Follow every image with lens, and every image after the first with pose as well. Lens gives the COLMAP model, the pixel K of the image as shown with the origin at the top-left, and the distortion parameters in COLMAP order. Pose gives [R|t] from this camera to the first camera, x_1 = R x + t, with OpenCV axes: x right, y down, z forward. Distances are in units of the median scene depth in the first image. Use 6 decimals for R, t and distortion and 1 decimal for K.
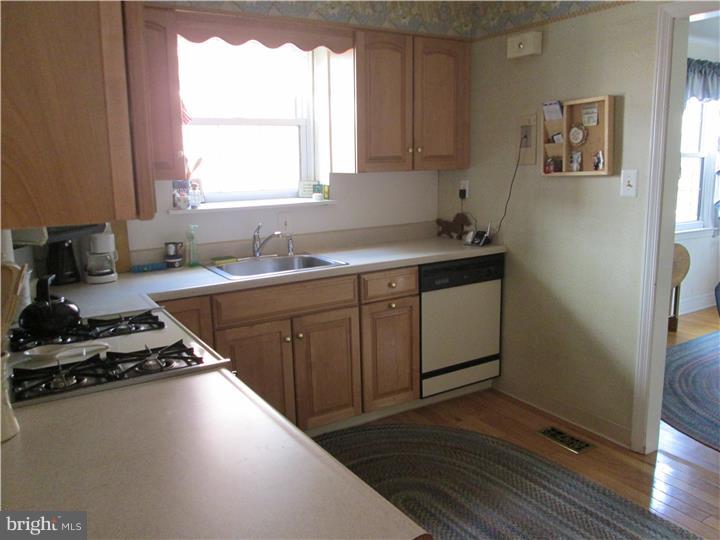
lens RADIAL K [[618.8, 0, 360.0], [0, 618.8, 270.0], [0, 0, 1]] dist [-0.006793, 0.002422]
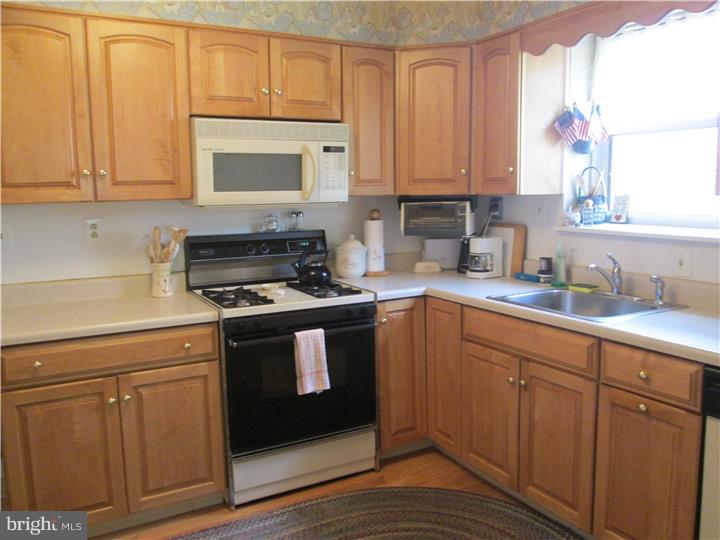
lens RADIAL K [[618.8, 0, 360.0], [0, 618.8, 270.0], [0, 0, 1]] dist [-0.006793, 0.002422]
pose [[-0.064576, 0.153160, -0.986089, 0.734272], [-0.165090, 0.972896, 0.161922, -0.145296], [0.984162, 0.173249, -0.037540, 0.785047]]
